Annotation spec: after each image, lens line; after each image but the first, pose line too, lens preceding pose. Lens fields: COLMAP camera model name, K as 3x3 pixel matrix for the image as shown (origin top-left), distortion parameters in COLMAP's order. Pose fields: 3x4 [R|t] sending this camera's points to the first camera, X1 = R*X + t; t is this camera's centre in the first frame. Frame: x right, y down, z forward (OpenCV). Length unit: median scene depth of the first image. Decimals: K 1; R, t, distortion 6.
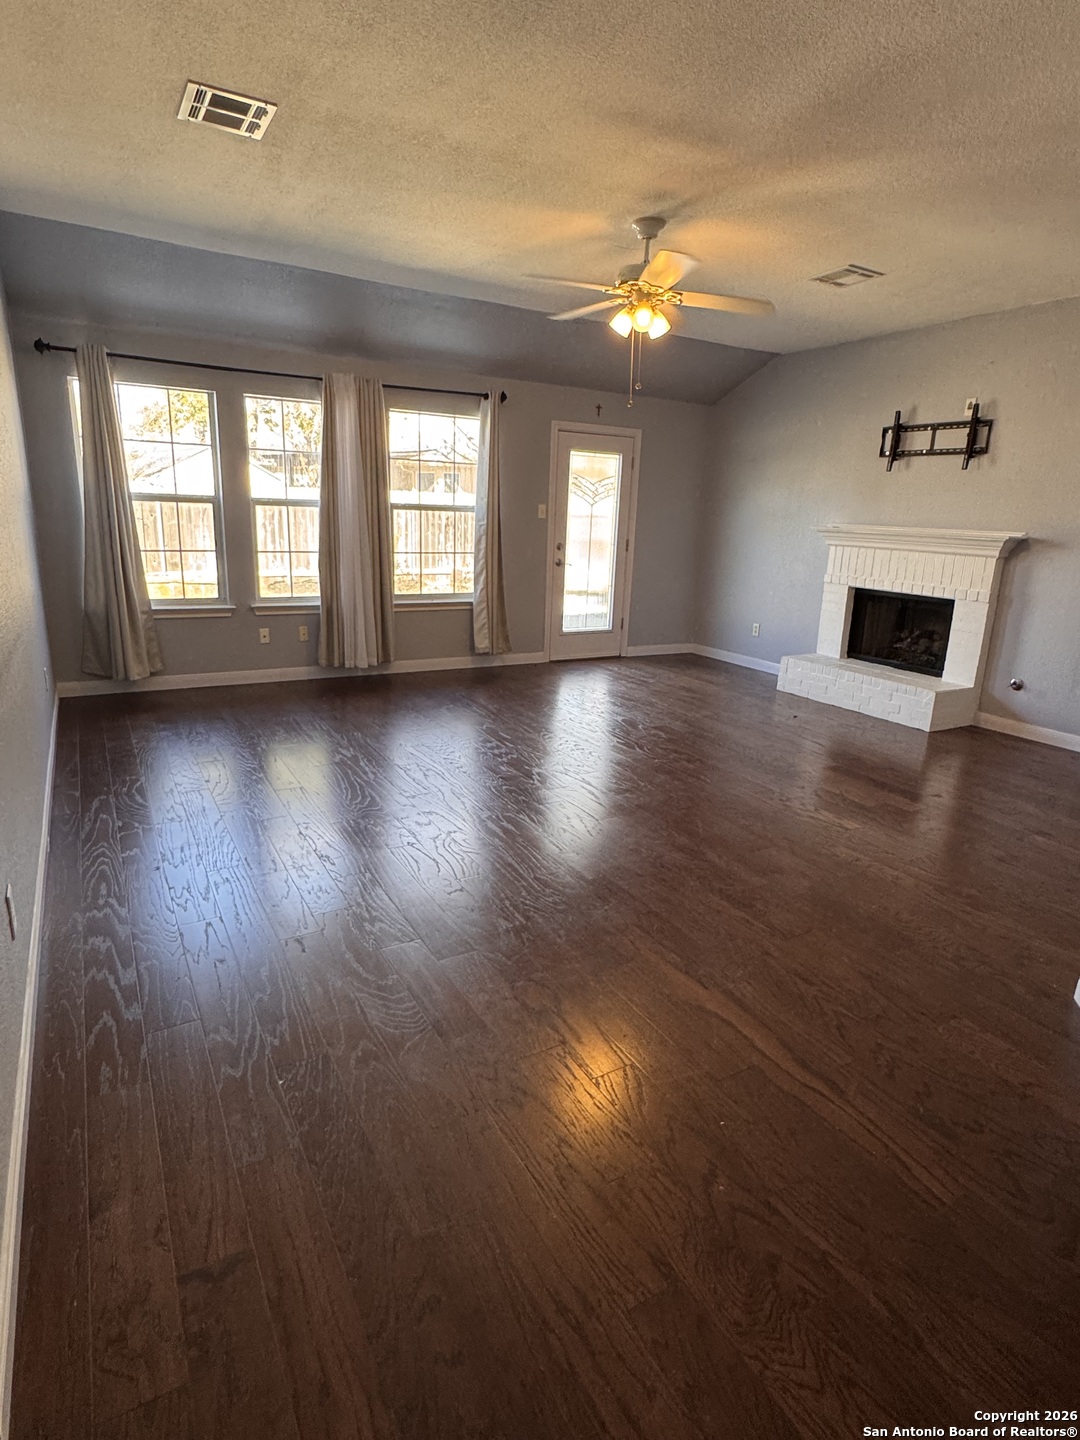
lens RADIAL K [[785.8, 0, 552.9], [0, 785.8, 716.7], [0, 0, 1]] dist [-0.003070, 0.001558]
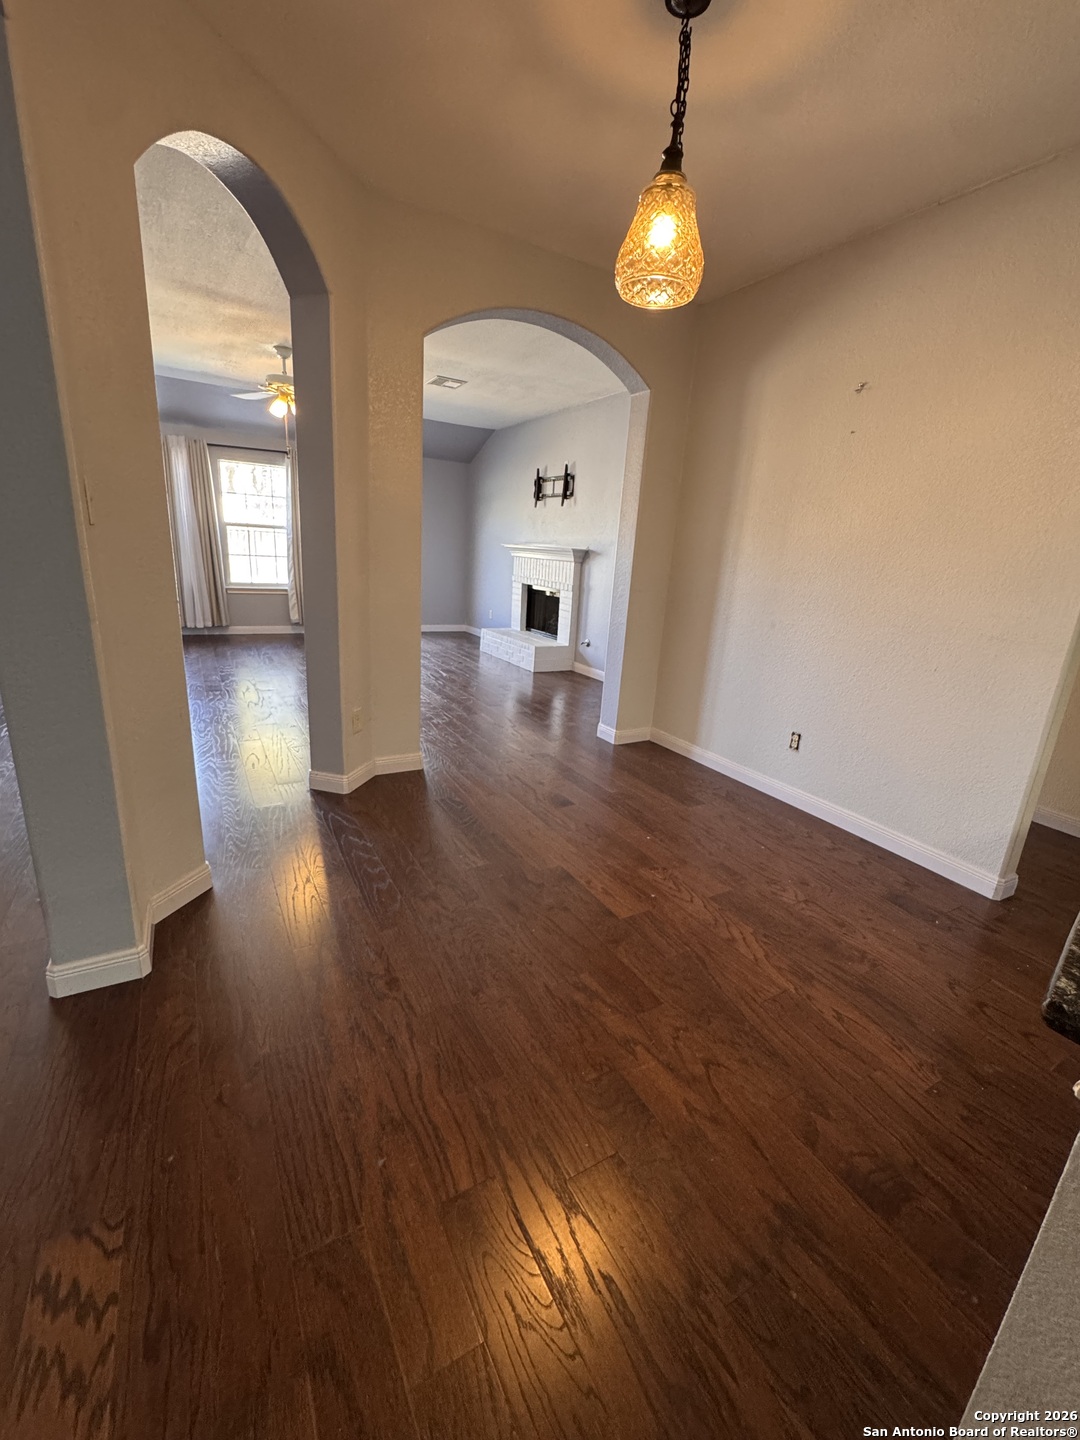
lens RADIAL K [[582.1, 0, 559.2], [0, 582.1, 727.2], [0, 0, 1]] dist [-0.000985, 0.000615]
pose [[0.999747, 0.020288, 0.009694, 0.486597], [-0.020670, 0.998941, 0.041114, 0.076187], [-0.008849, -0.041304, 0.999107, -0.179020]]
